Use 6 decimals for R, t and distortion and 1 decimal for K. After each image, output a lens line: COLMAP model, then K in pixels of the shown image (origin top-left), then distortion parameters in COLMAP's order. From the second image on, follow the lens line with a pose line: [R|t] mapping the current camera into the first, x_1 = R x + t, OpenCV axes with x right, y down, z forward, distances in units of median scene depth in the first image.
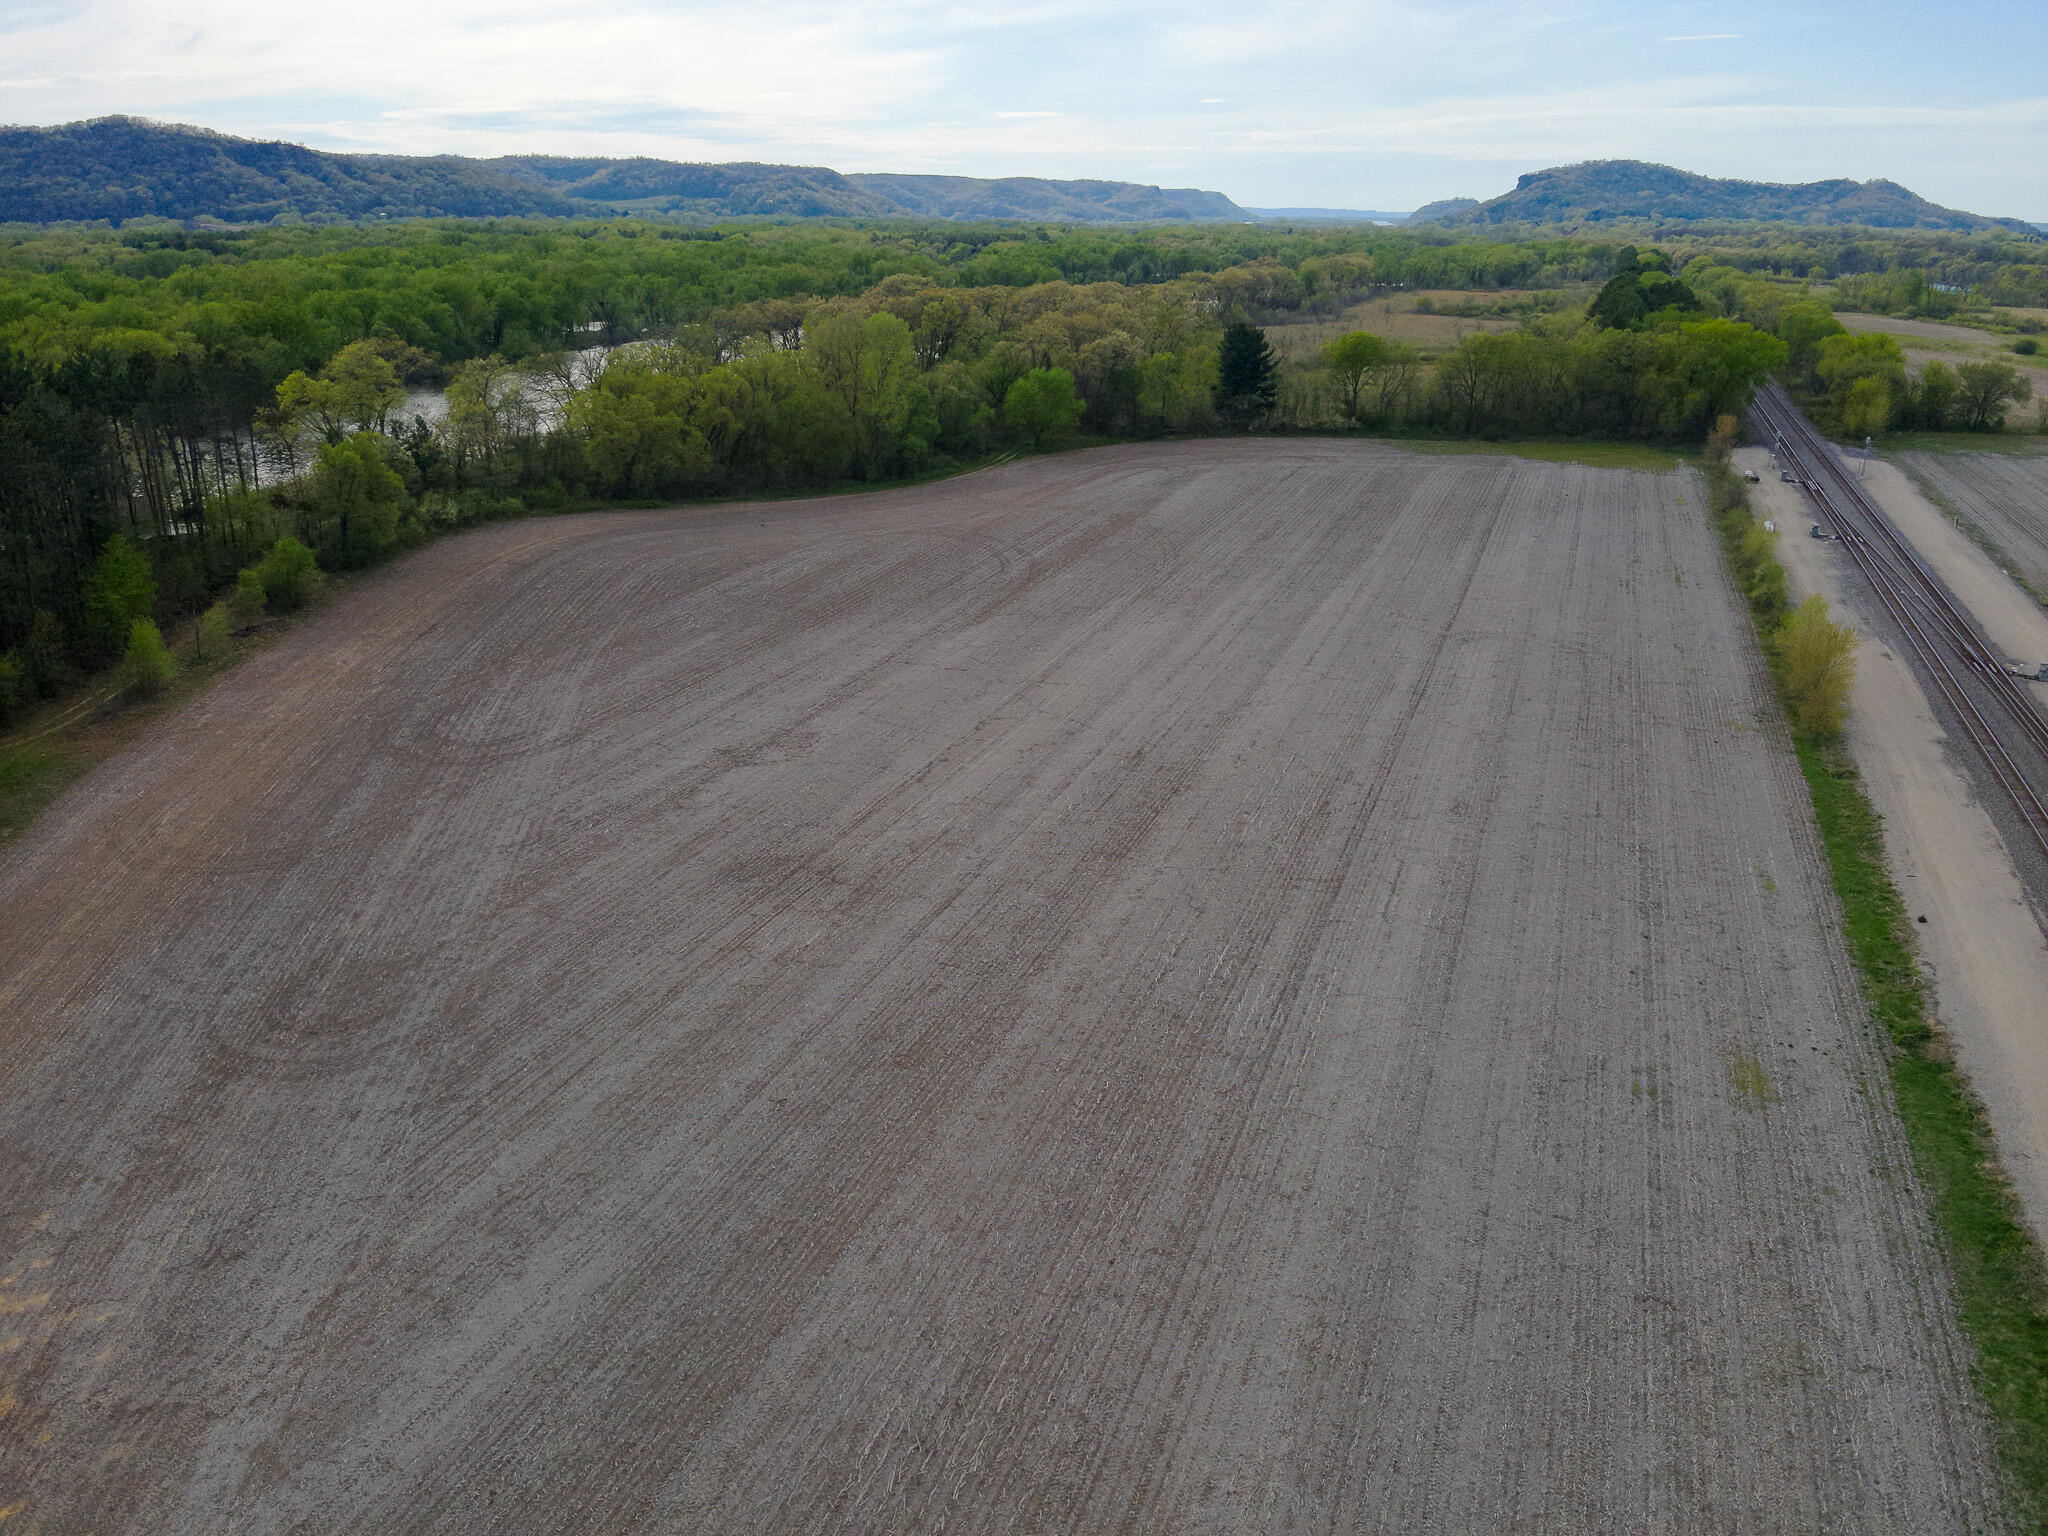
lens RADIAL K [[1486.7, 0, 1028.2], [0, 1486.7, 759.9], [0, 0, 1]] dist [0.095198, -0.188668]
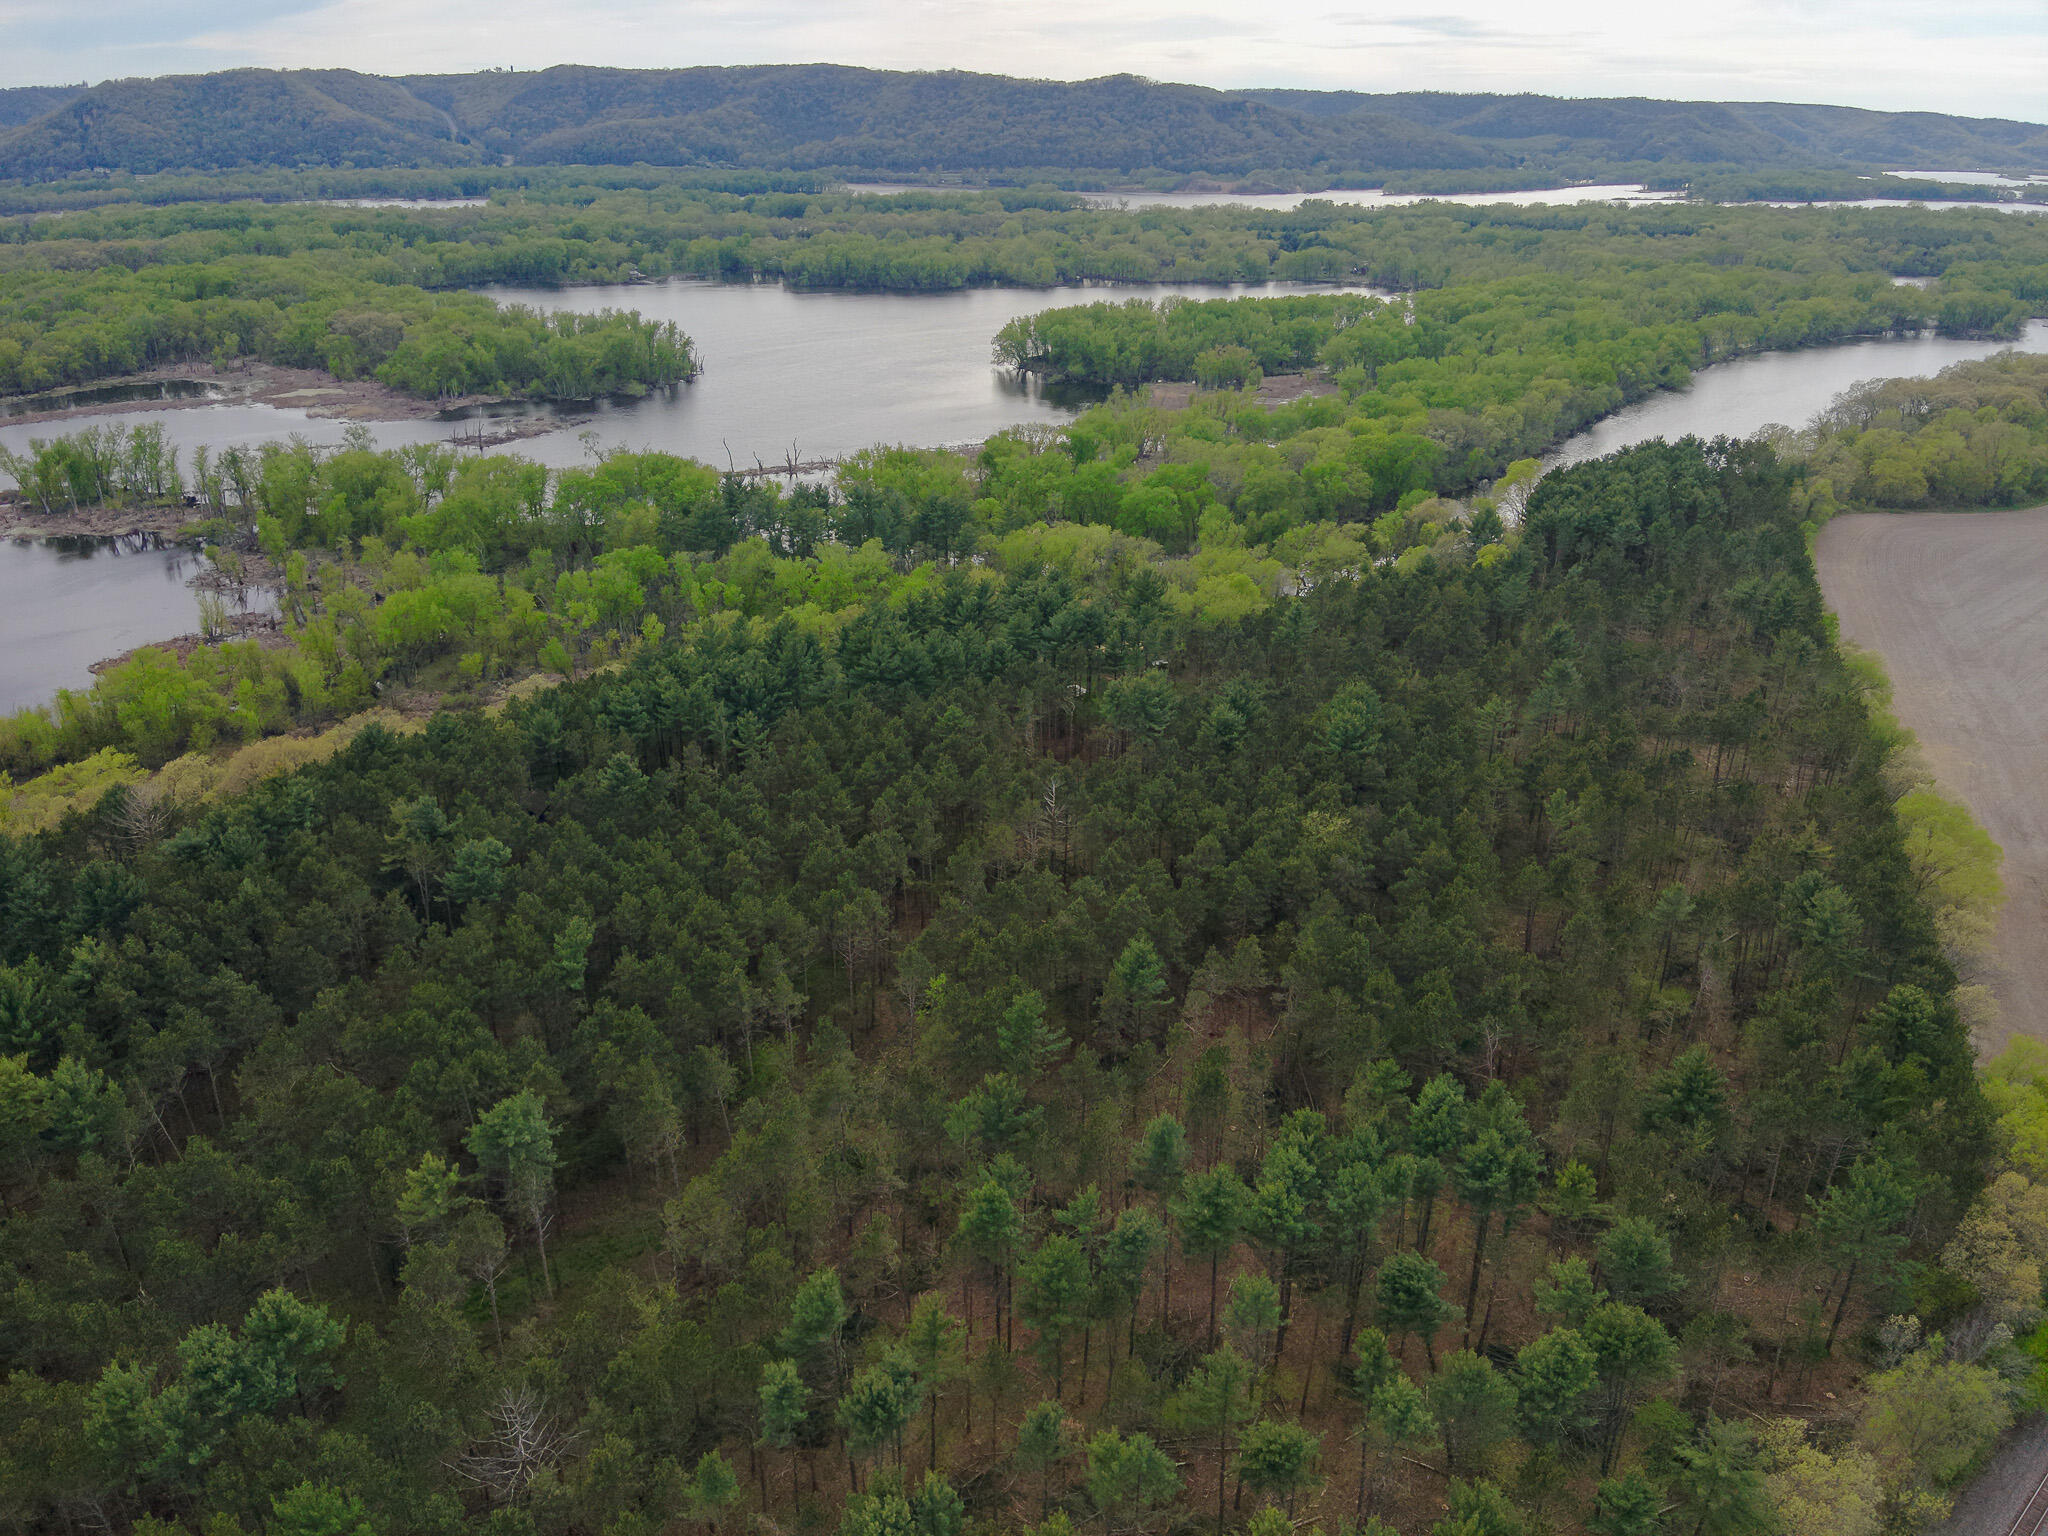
lens RADIAL K [[1486.7, 0, 1028.2], [0, 1486.7, 759.9], [0, 0, 1]] dist [0.095198, -0.188668]
pose [[0.877665, 0.187648, -0.441014, -0.240130], [-0.163866, 0.982201, 0.091809, 0.136828], [0.450392, -0.008310, 0.892792, -1.086475]]
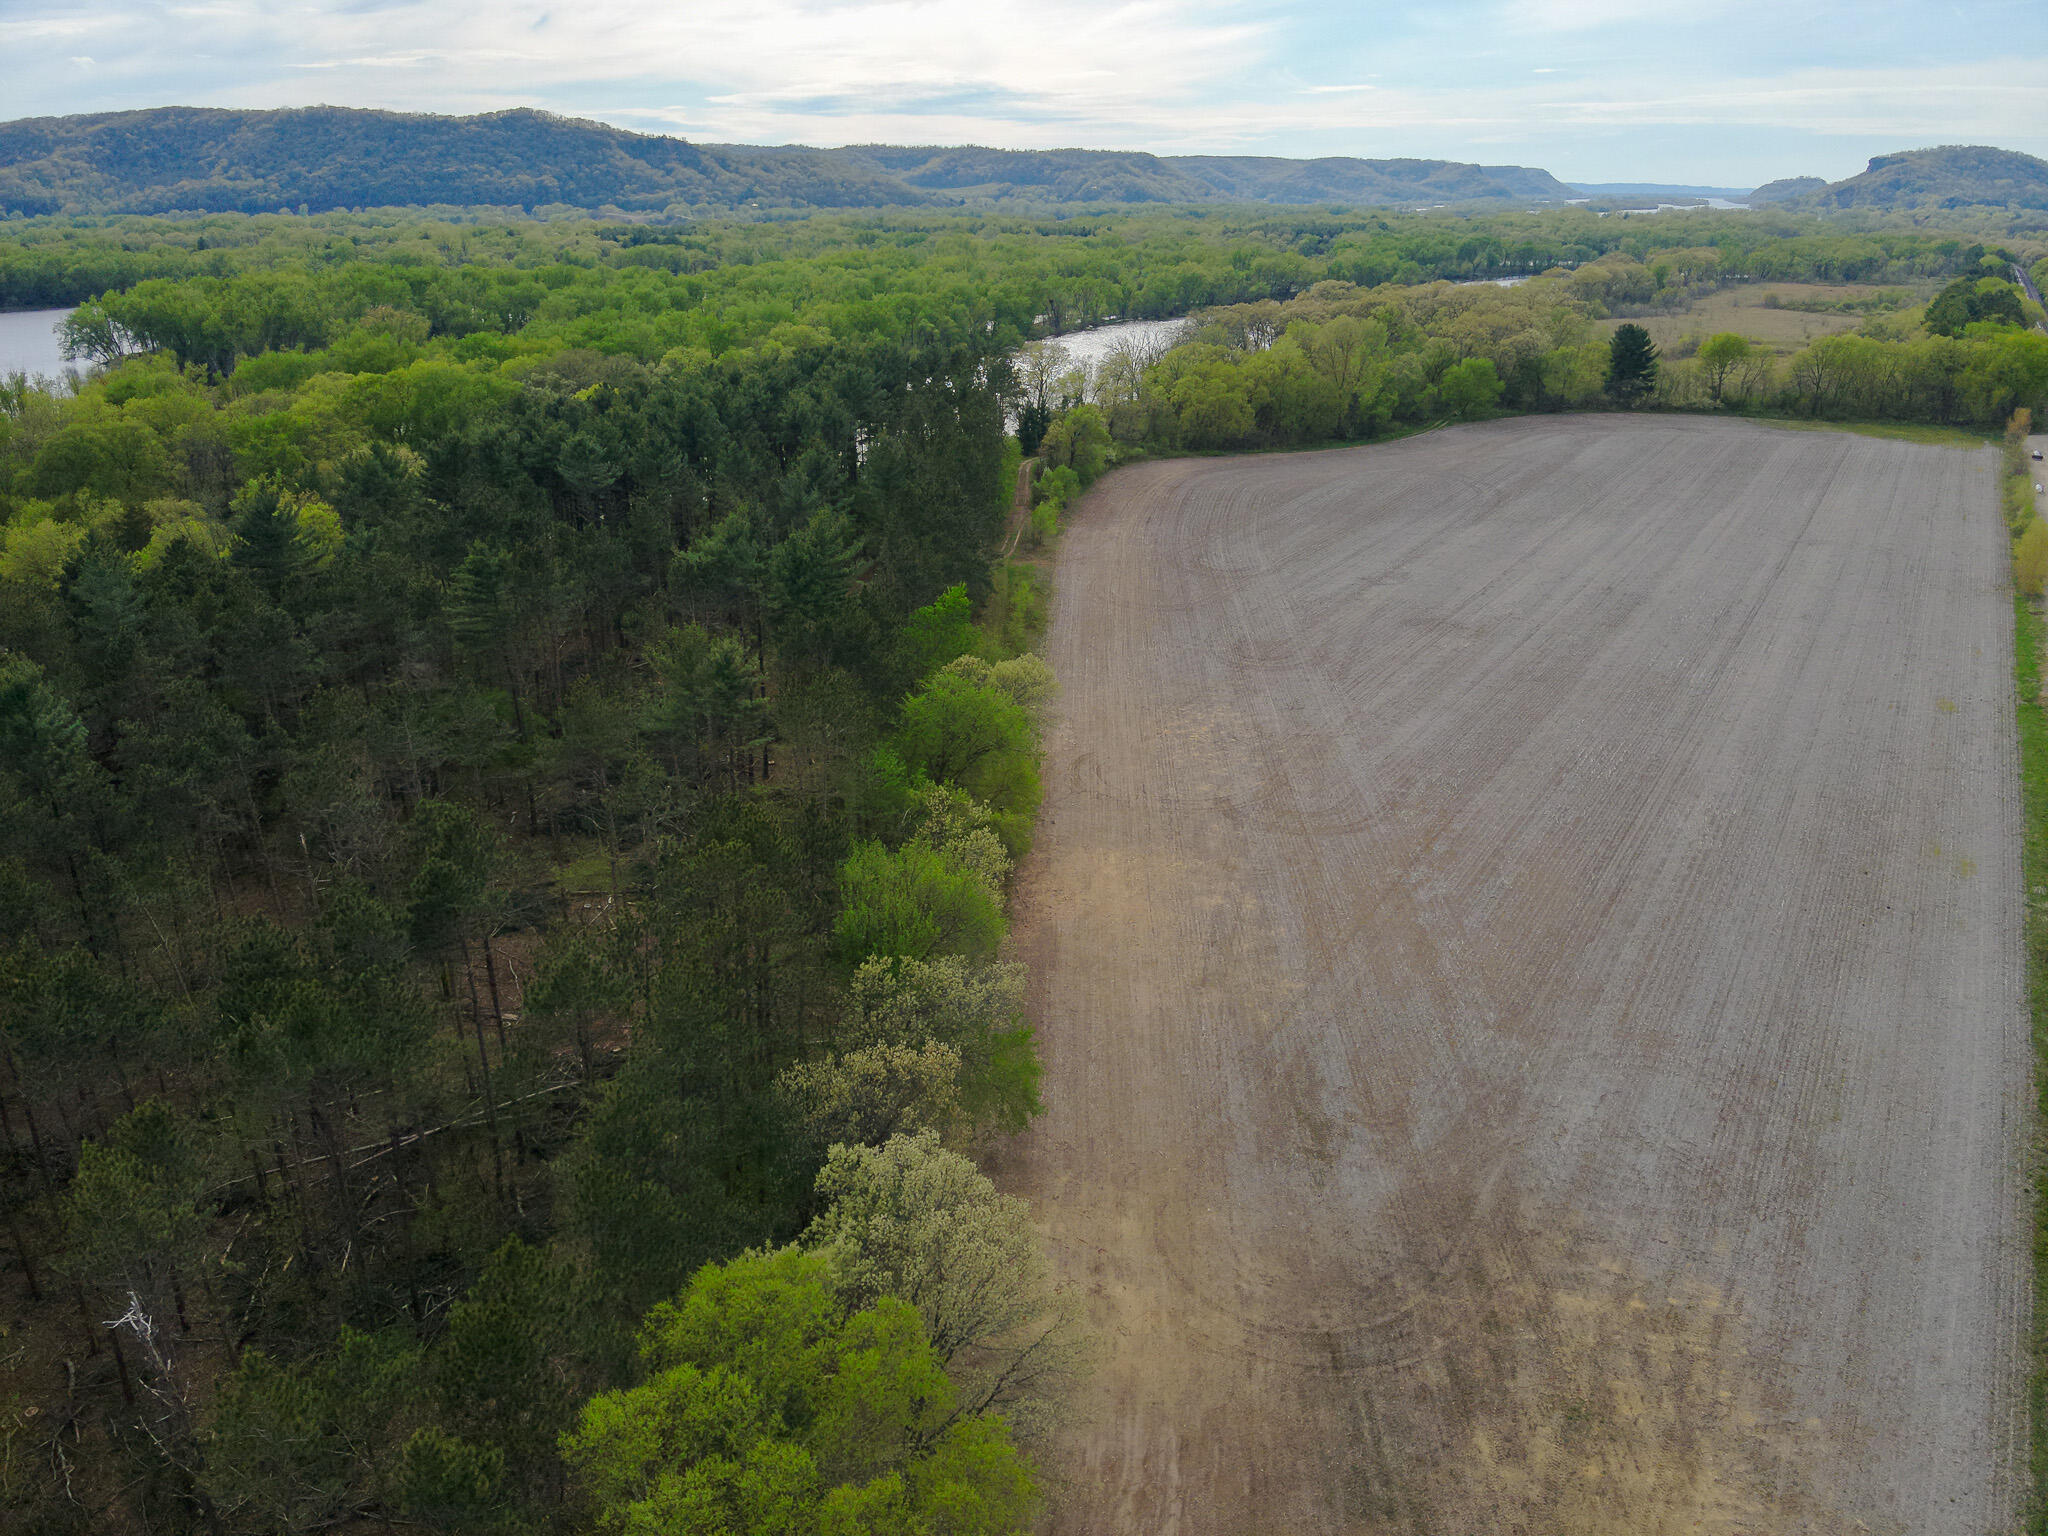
lens RADIAL K [[1486.7, 0, 1028.2], [0, 1486.7, 759.9], [0, 0, 1]] dist [0.095198, -0.188668]
pose [[0.982482, 0.058388, -0.176972, -0.112733], [-0.056210, 0.998269, 0.017303, 0.085240], [0.177676, -0.007052, 0.984064, -0.354049]]
